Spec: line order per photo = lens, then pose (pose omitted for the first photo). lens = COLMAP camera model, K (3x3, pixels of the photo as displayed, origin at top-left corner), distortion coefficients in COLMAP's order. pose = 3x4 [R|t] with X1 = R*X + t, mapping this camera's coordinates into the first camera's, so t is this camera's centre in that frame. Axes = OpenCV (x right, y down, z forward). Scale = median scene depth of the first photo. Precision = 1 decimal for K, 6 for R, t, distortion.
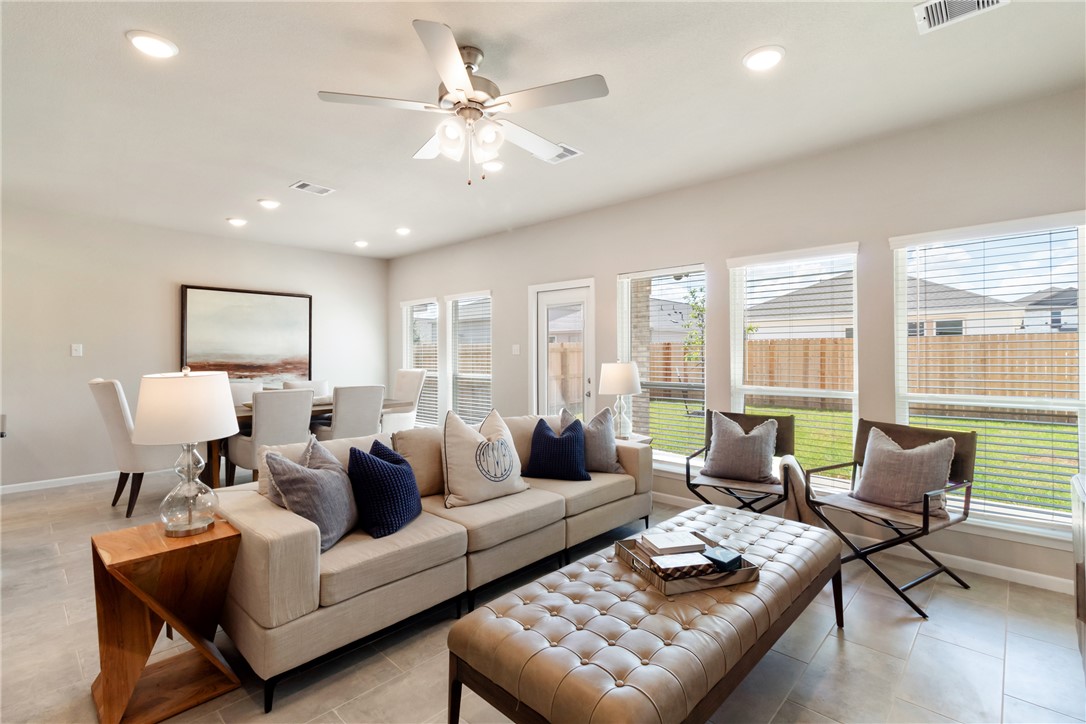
lens RADIAL K [[506.3, 0, 545.9], [0, 506.3, 355.9], [0, 0, 1]] dist [0.002097, -0.001600]
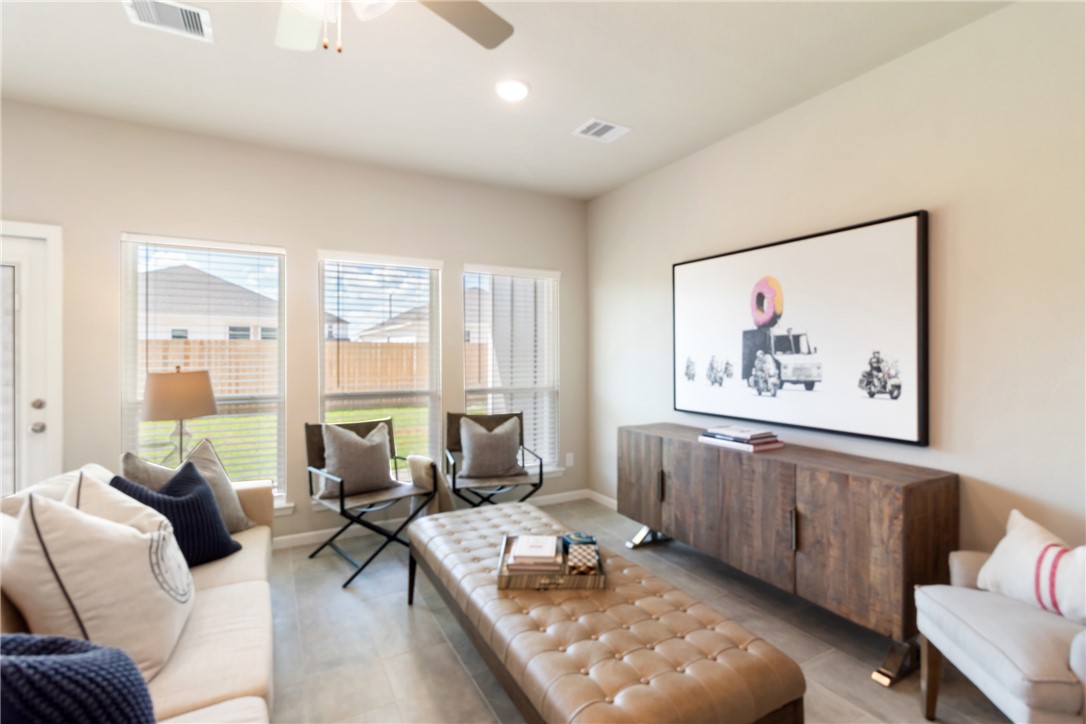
lens RADIAL K [[506.3, 0, 543.5], [0, 506.3, 357.8], [0, 0, 1]] dist [0.002097, -0.001600]
pose [[0.305918, -0.001646, 0.952056, -0.231227], [0.004604, 0.999989, 0.000250, -0.000912], [-0.952047, 0.004307, 0.305922, 0.233536]]
